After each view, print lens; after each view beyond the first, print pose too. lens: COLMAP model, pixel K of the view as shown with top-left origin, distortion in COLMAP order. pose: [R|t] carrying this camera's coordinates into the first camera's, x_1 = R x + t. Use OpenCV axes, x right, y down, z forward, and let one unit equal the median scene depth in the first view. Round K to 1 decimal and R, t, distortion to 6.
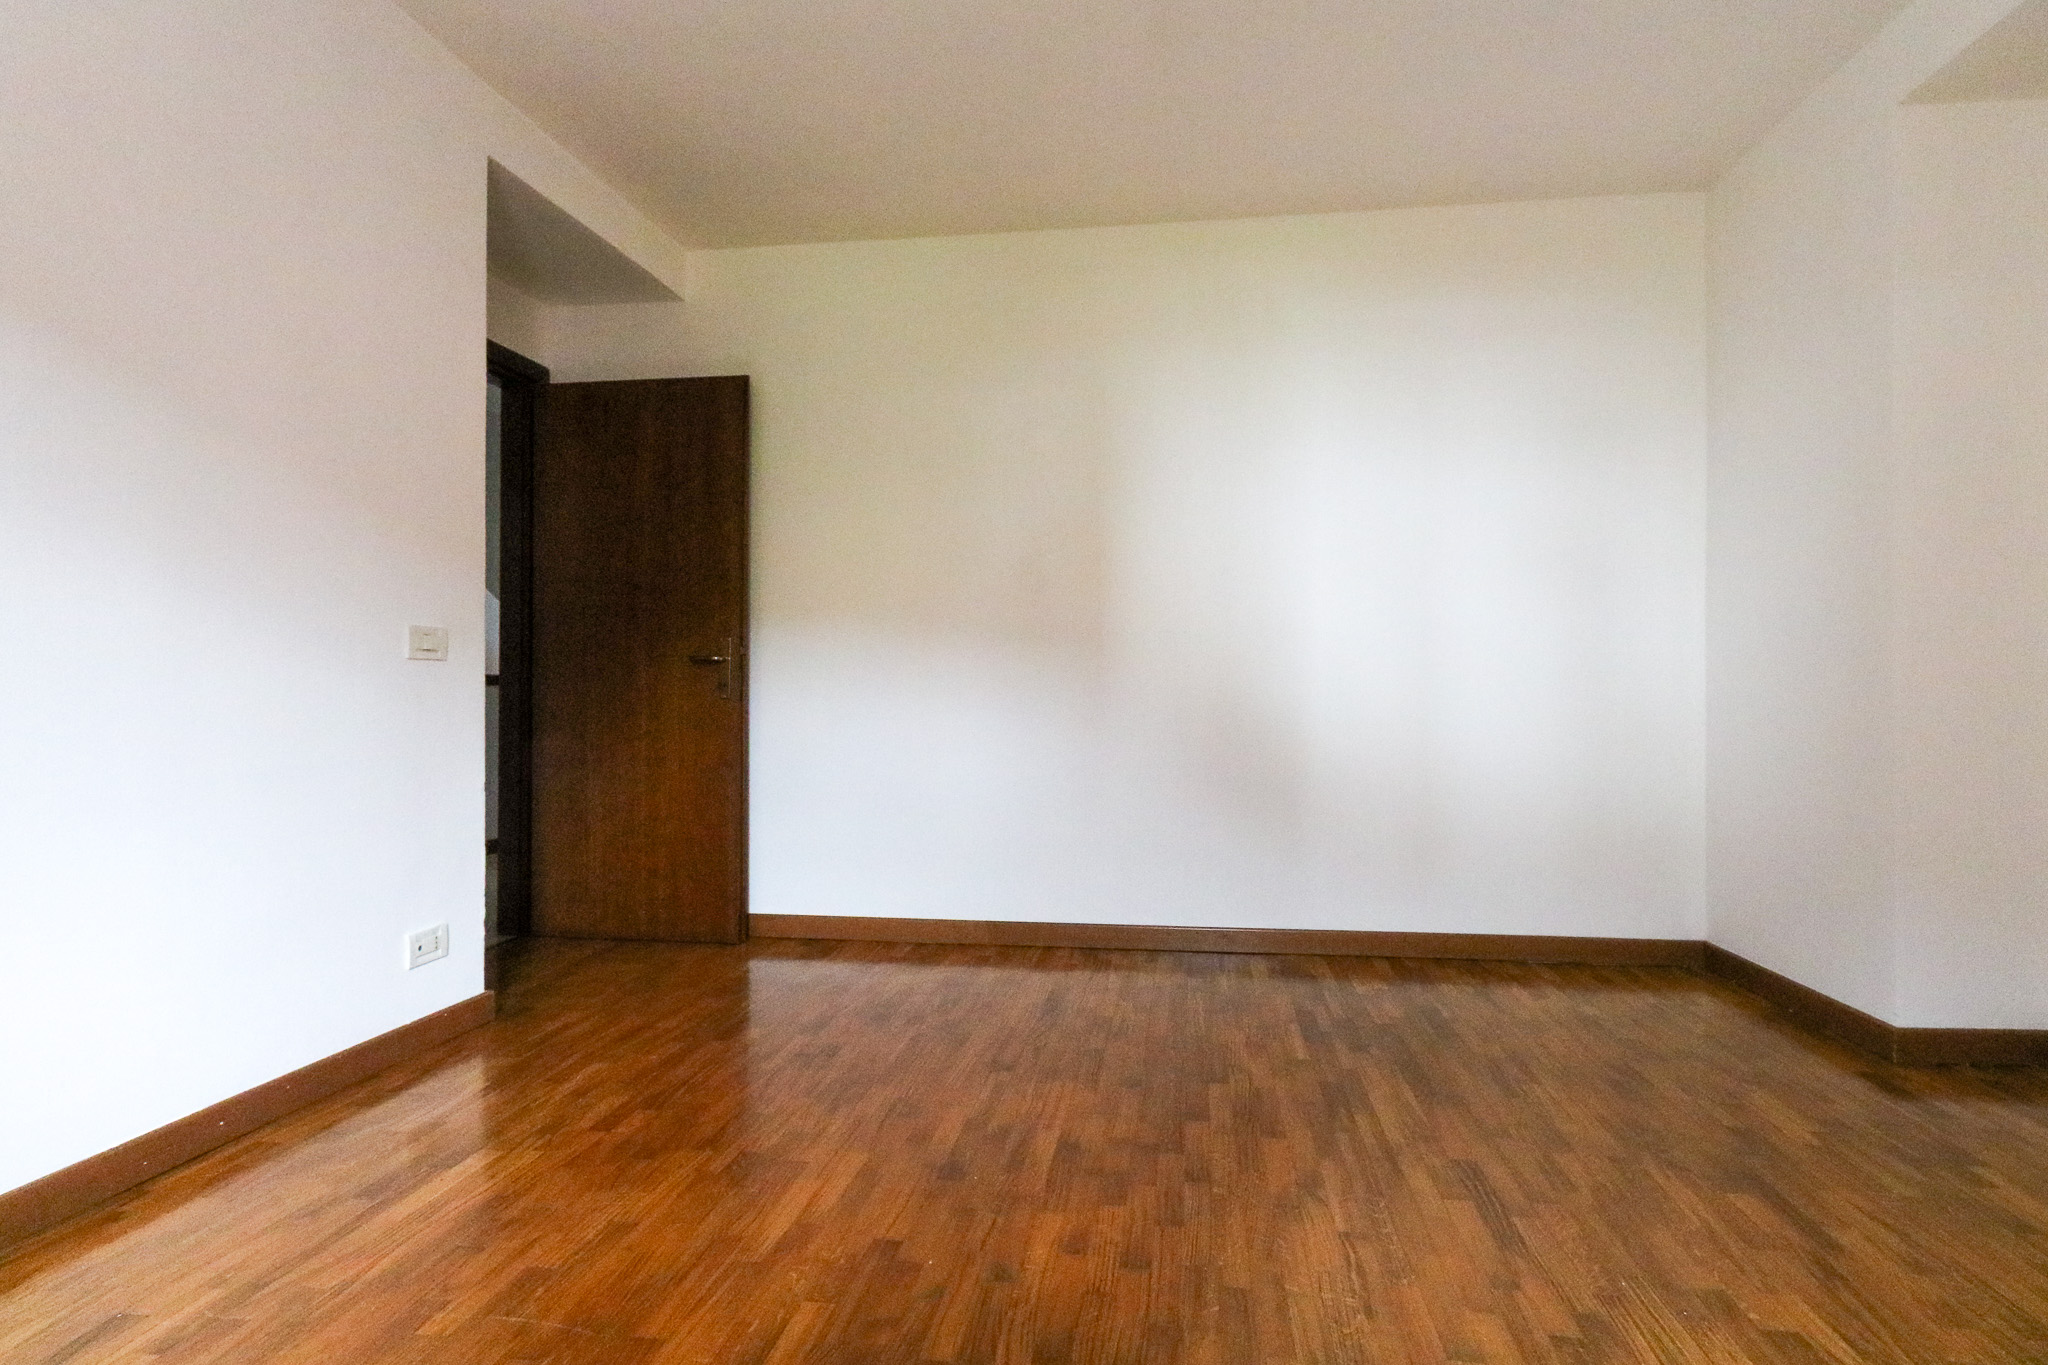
lens RADIAL K [[985.3, 0, 1024.0], [0, 985.3, 682.5], [0, 0, 1]] dist [-0.012262, 0.007409]
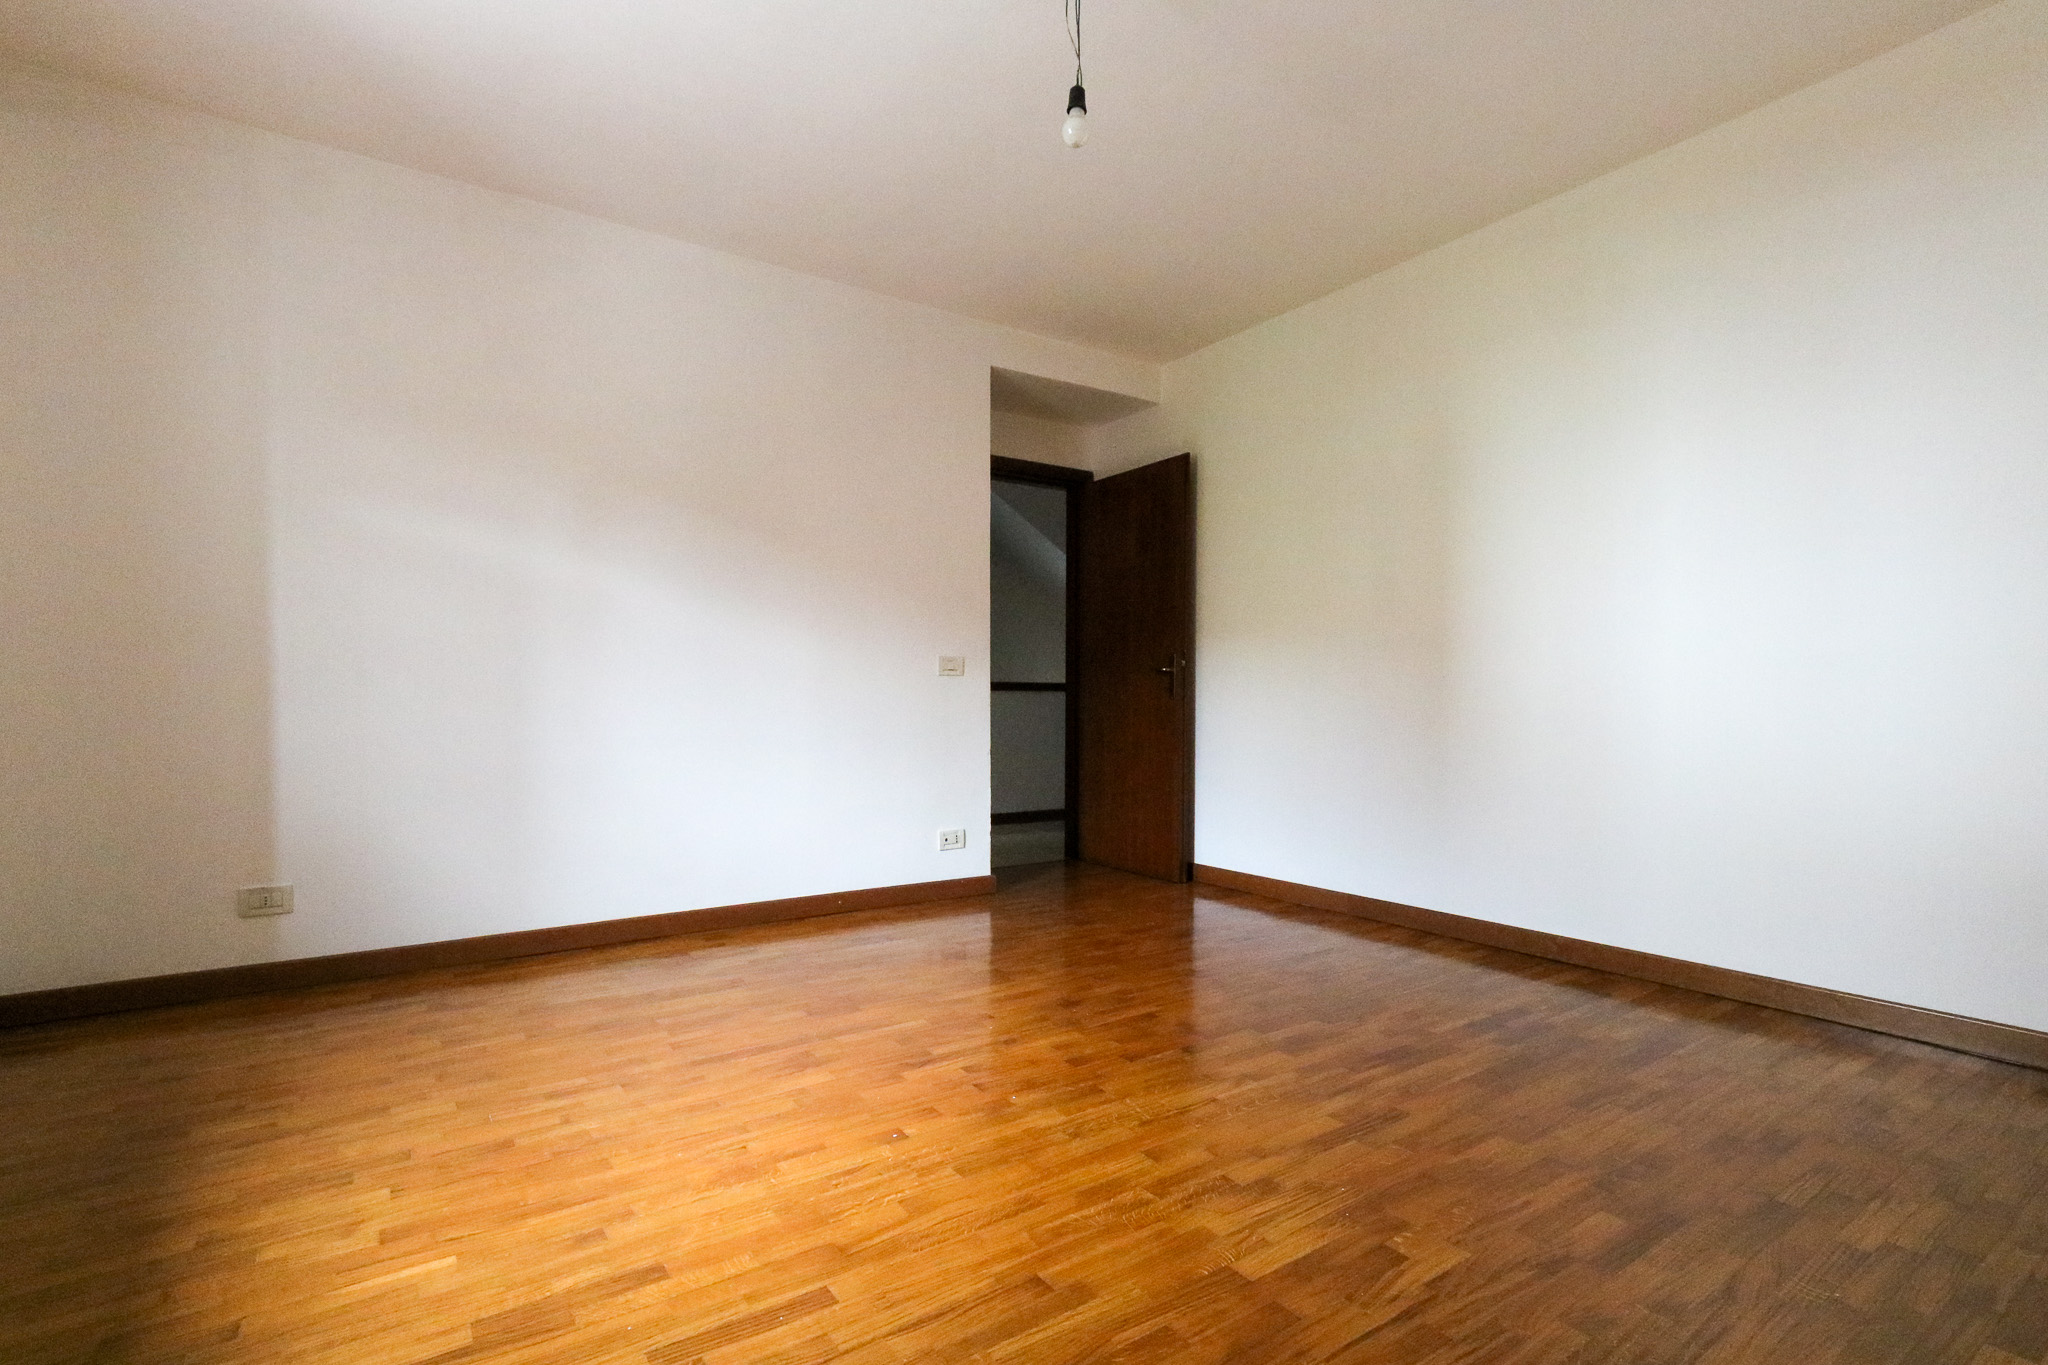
lens RADIAL K [[961.9, 0, 1021.2], [0, 961.9, 700.7], [0, 0, 1]] dist [0.034250, -0.000136]
pose [[0.657916, -0.000665, -0.753091, 0.716040], [0.006252, 0.999970, 0.004579, 0.014542], [0.753066, -0.007721, 0.657900, -0.026281]]
